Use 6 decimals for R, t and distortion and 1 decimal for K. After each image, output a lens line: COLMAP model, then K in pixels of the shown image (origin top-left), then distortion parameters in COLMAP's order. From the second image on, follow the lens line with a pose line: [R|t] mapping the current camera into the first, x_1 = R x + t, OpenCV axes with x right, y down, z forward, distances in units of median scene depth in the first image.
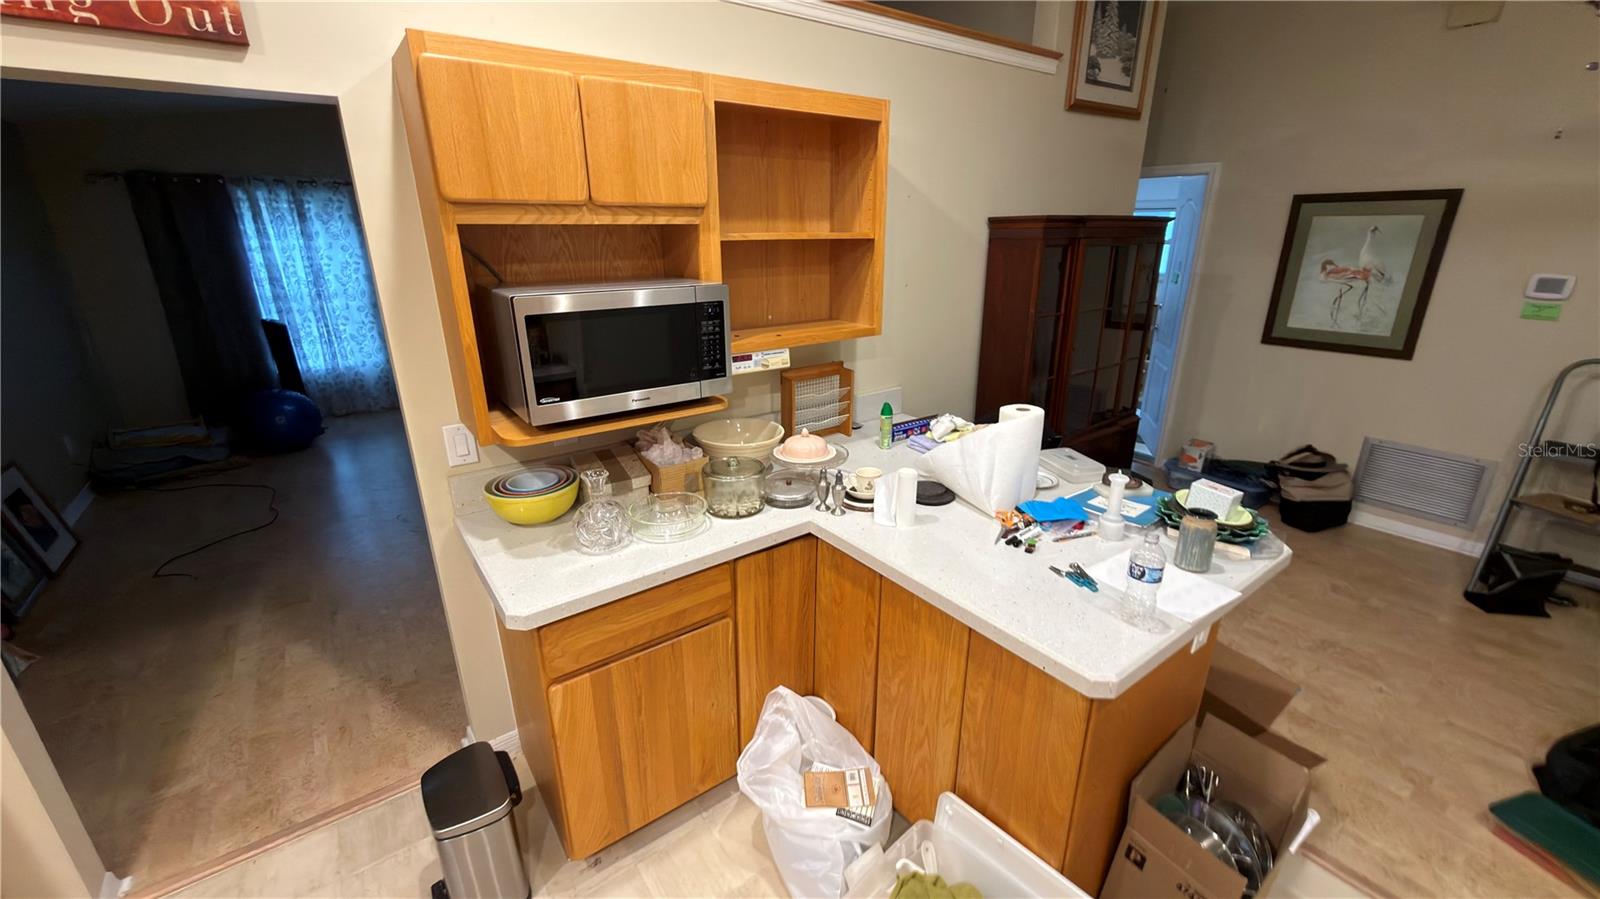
lens RADIAL K [[631.2, 0, 800.0], [0, 631.2, 449.5], [0, 0, 1]] dist [-0.000138, -0.000007]
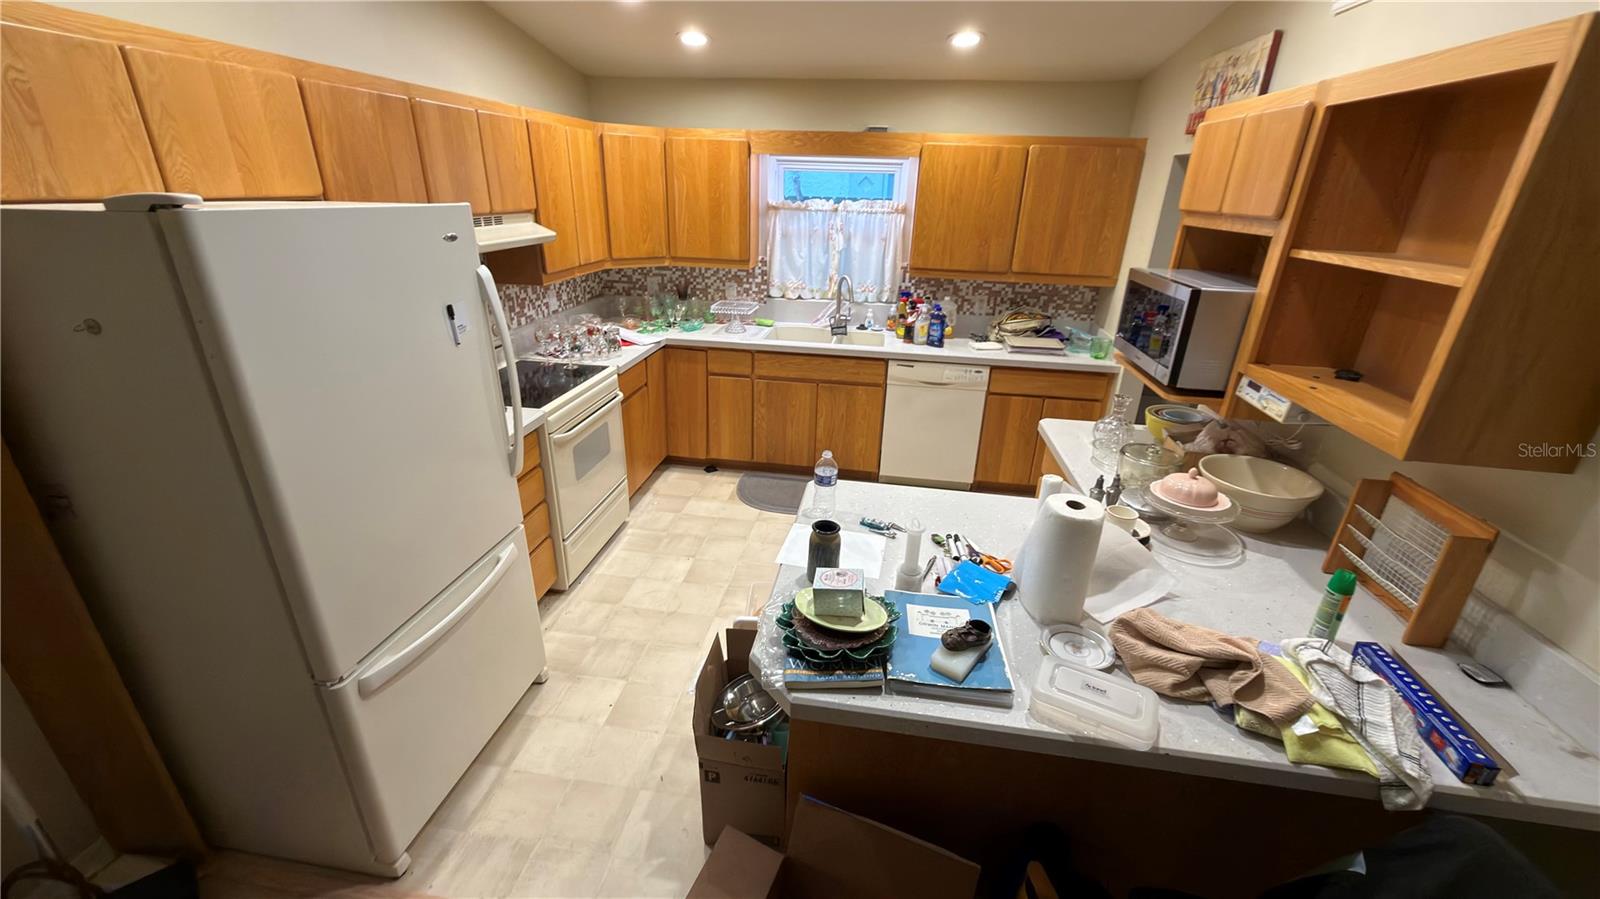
lens RADIAL K [[631.2, 0, 800.0], [0, 631.2, 449.5], [0, 0, 1]] dist [-0.000138, -0.000007]
pose [[-0.705333, 0.256868, -0.660699, 0.995659], [-0.254148, 0.778445, 0.573962, -0.426477], [0.661750, 0.572750, -0.483781, 1.042206]]
